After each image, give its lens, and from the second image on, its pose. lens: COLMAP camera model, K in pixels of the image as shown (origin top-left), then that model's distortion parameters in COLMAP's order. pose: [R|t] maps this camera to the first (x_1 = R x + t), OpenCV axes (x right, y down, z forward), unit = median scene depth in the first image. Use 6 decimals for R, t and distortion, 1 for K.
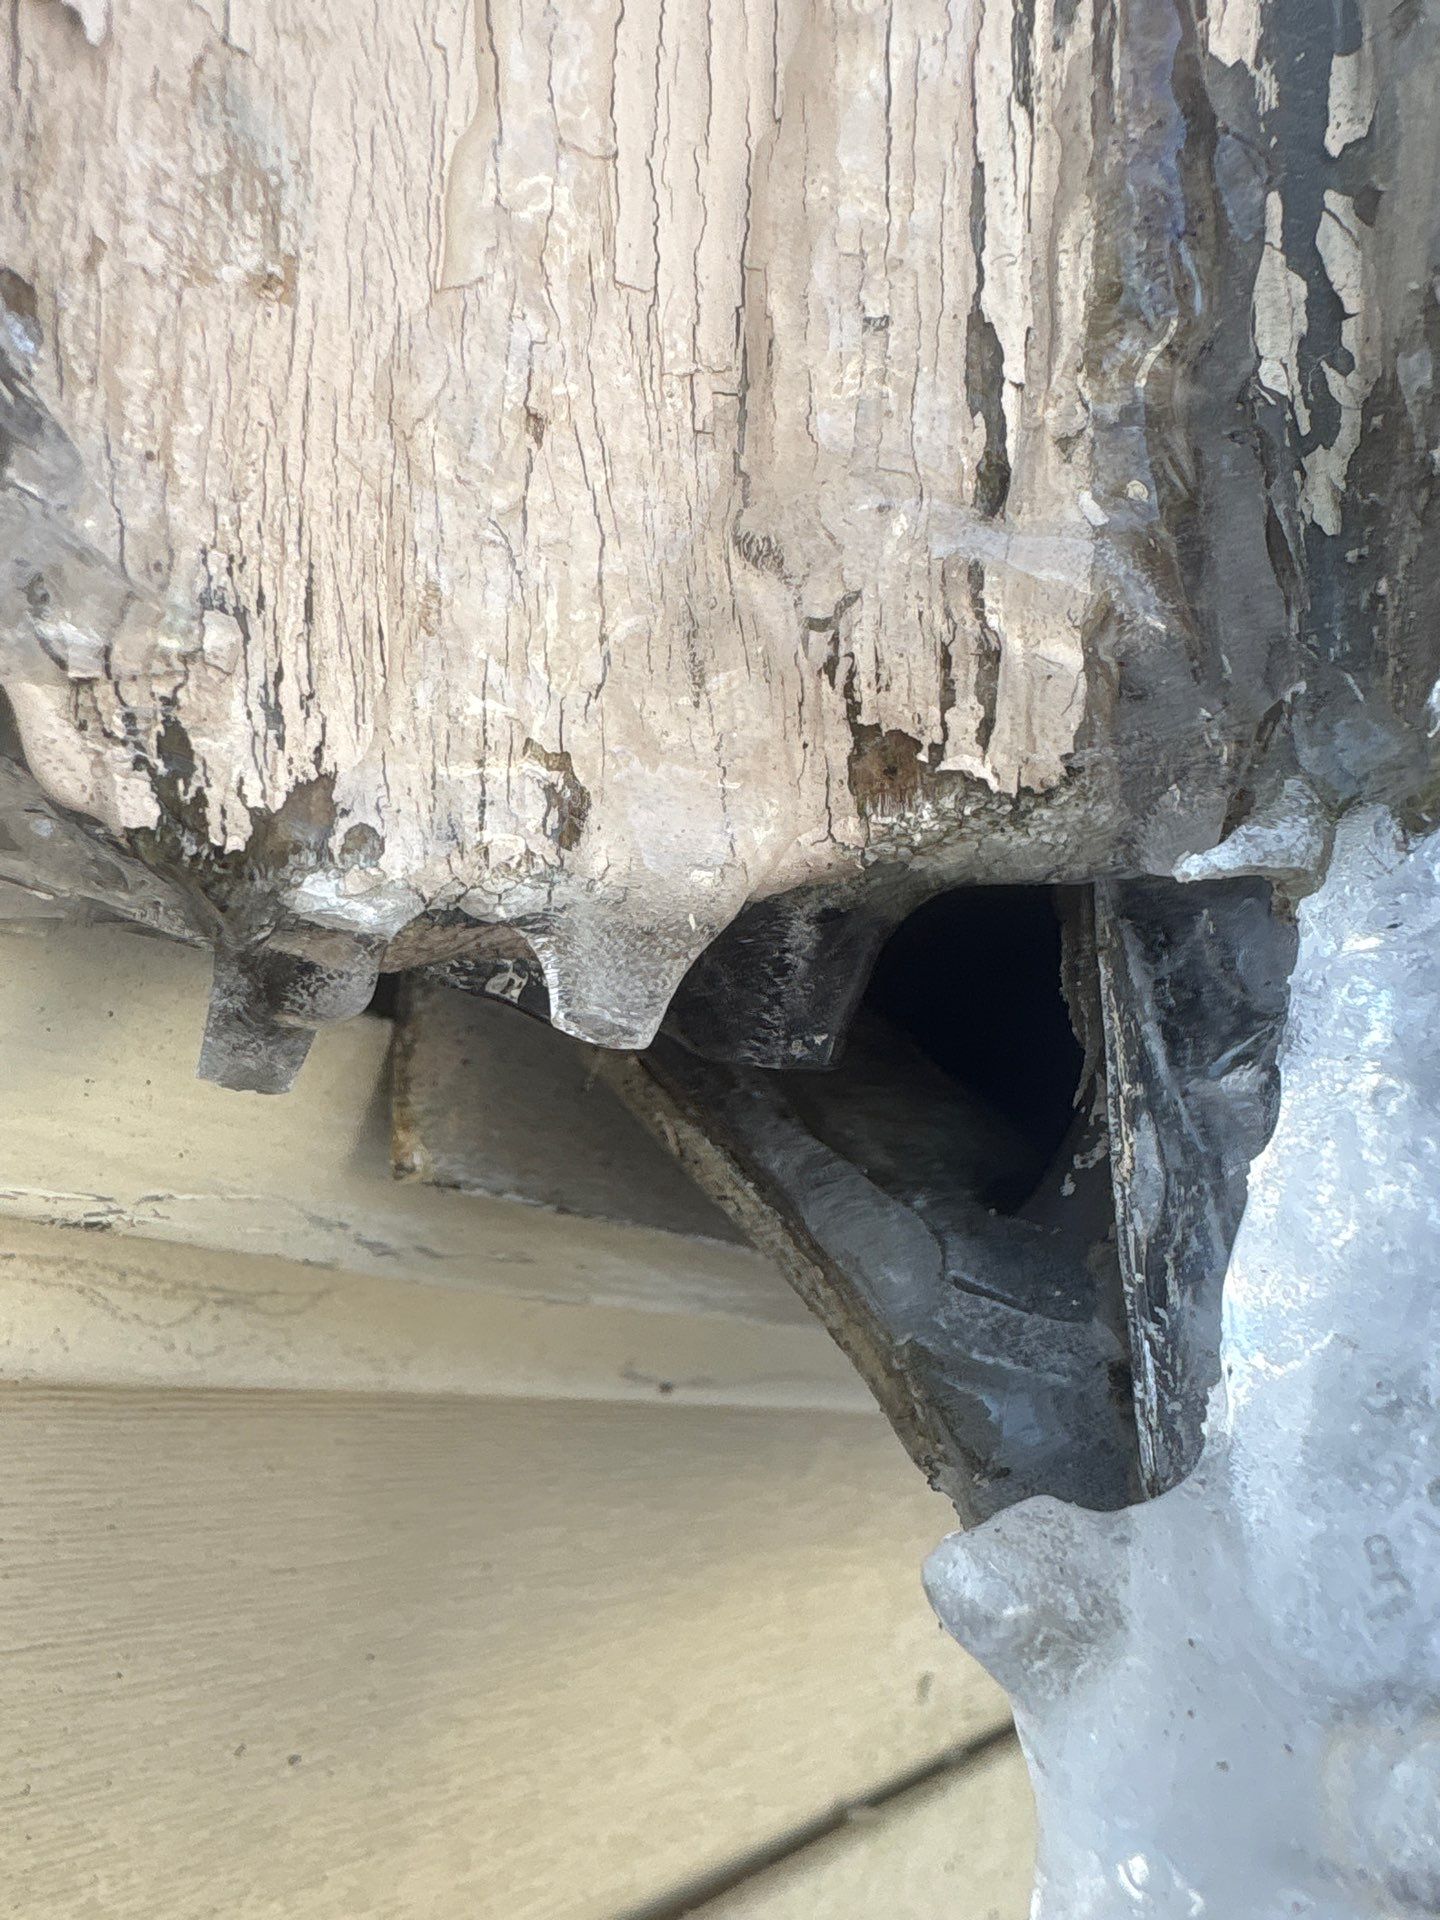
lens RADIAL K [[1480.7, 0, 724.5], [0, 1480.7, 960.6], [0, 0, 1]] dist [0.000335, 0.002646]
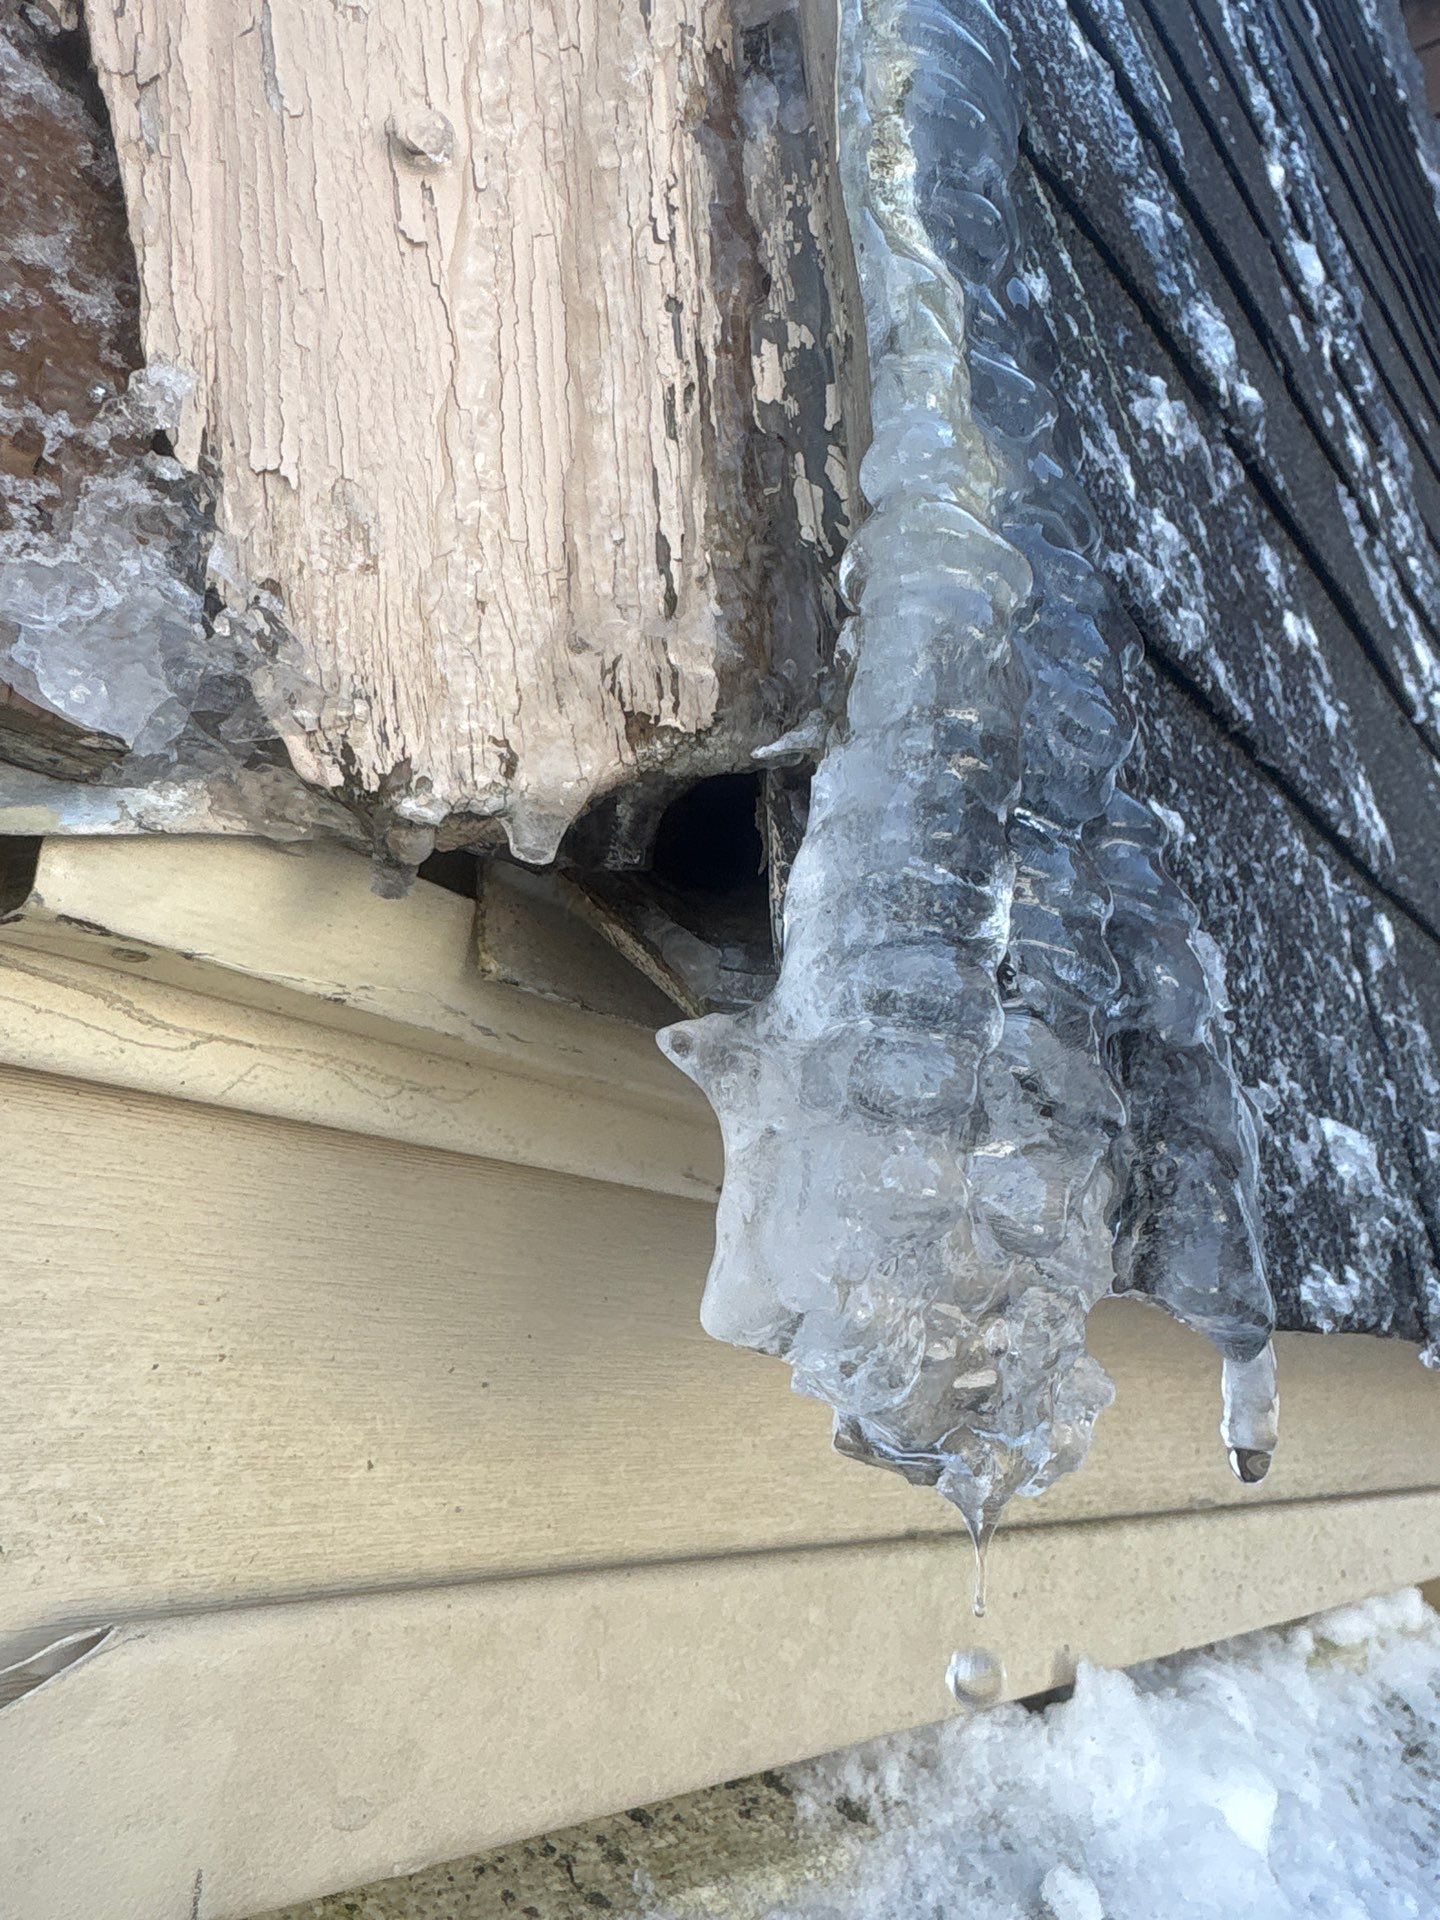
lens RADIAL K [[1480.7, 0, 724.5], [0, 1480.7, 960.6], [0, 0, 1]] dist [0.000335, 0.002646]
pose [[0.984160, -0.106270, -0.141899, 0.535476], [0.100012, 0.993702, -0.050544, 0.365988], [0.146376, 0.035552, 0.988590, -1.278801]]
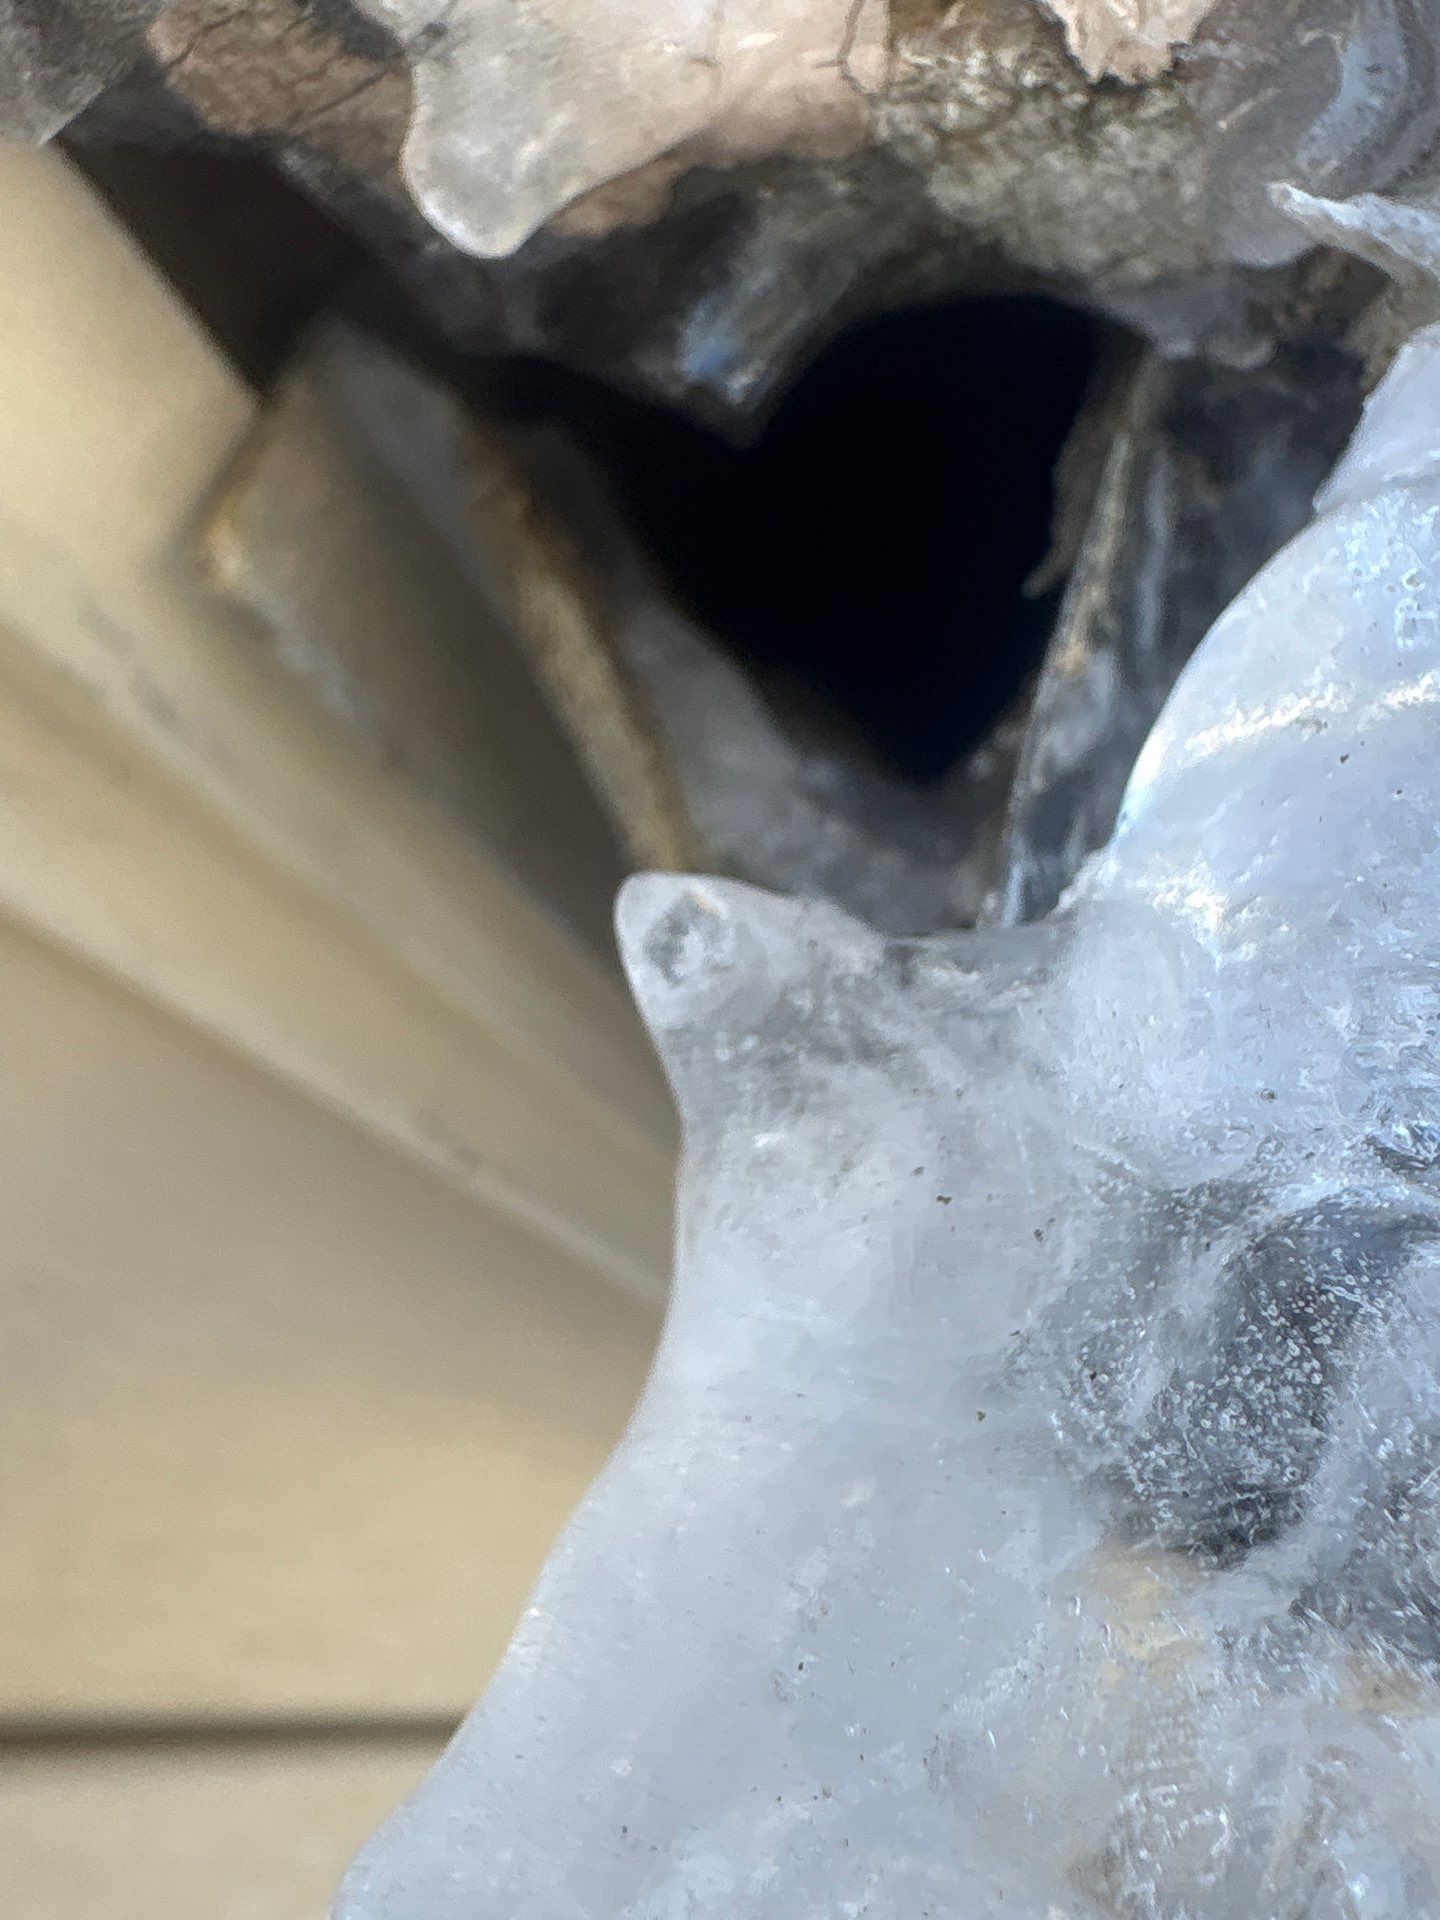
lens RADIAL K [[1480.7, 0, 724.5], [0, 1480.7, 960.6], [0, 0, 1]] dist [0.000335, 0.002646]
pose [[0.949730, 0.312173, 0.023678, 0.140804], [-0.312121, 0.950024, -0.005951, 0.372166], [-0.024352, -0.001738, 0.999702, 0.262338]]
